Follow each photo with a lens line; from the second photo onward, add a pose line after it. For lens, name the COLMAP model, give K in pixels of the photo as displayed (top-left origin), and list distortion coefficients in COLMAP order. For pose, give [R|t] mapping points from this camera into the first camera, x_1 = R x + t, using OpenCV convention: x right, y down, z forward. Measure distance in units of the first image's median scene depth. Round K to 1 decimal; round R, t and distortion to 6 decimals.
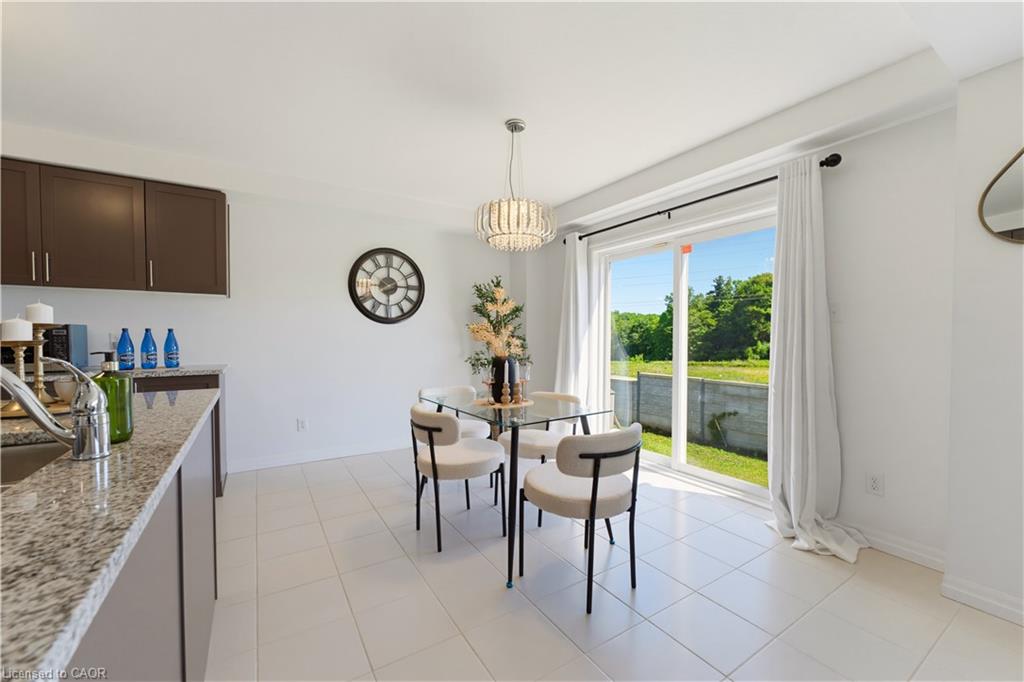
lens RADIAL K [[406.5, 0, 512.7], [0, 406.5, 346.6], [0, 0, 1]] dist [-0.004243, 0.001907]
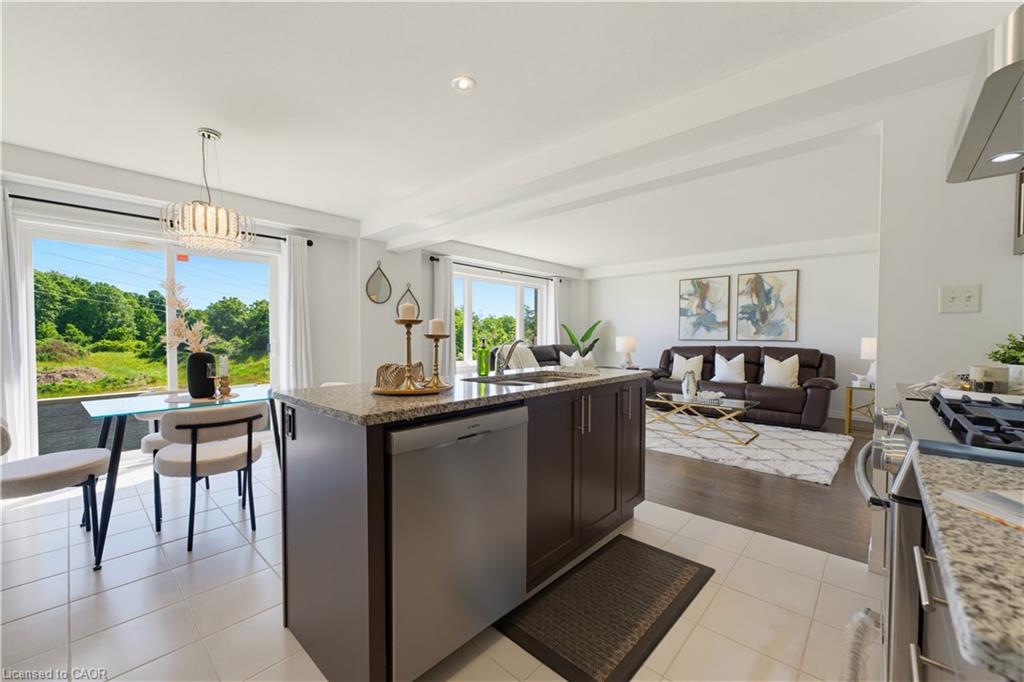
lens RADIAL K [[406.5, 0, 514.0], [0, 406.5, 345.7], [0, 0, 1]] dist [-0.004243, 0.001907]
pose [[-0.263731, -0.026185, 0.964241, -0.951689], [0.022008, 0.999208, 0.033154, -0.006449], [-0.964345, 0.029965, -0.262946, 0.406238]]
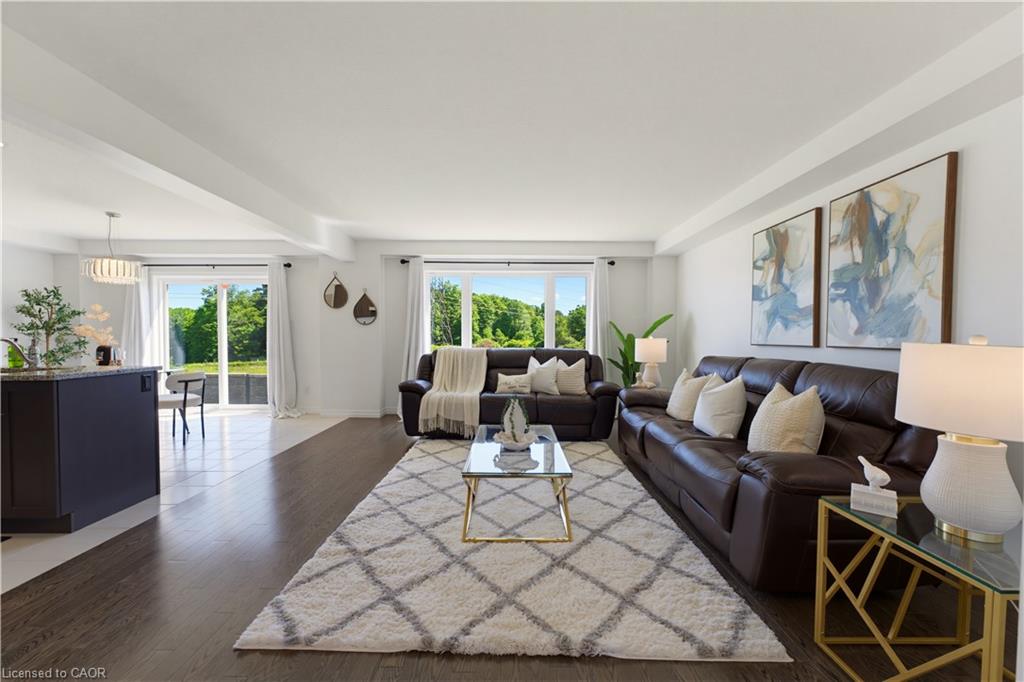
lens RADIAL K [[406.5, 0, 513.1], [0, 406.5, 346.3], [0, 0, 1]] dist [-0.004243, 0.001907]
pose [[0.530091, -0.021571, 0.847666, -0.444523], [0.019501, 0.999722, 0.013245, 0.029997], [-0.847716, 0.009509, 0.530364, -1.079085]]
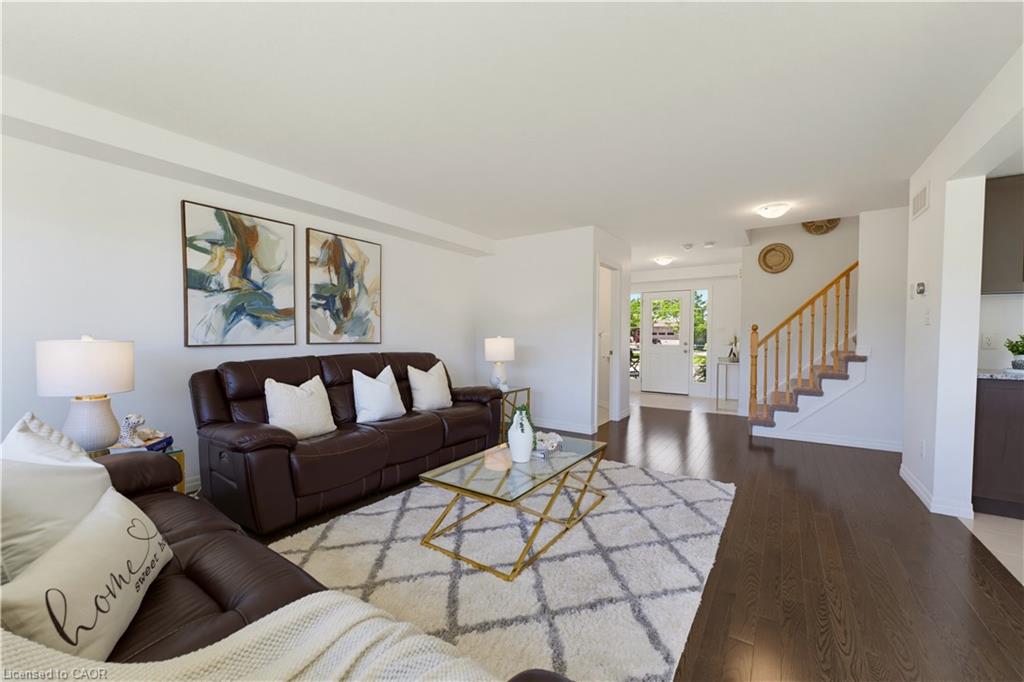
lens RADIAL K [[406.5, 0, 513.4], [0, 406.5, 346.2], [0, 0, 1]] dist [-0.004243, 0.001907]
pose [[-0.914497, 0.005864, -0.404551, 0.639528], [-0.015665, 0.998632, 0.049888, -0.001769], [0.404290, 0.051959, -0.913154, 0.084395]]
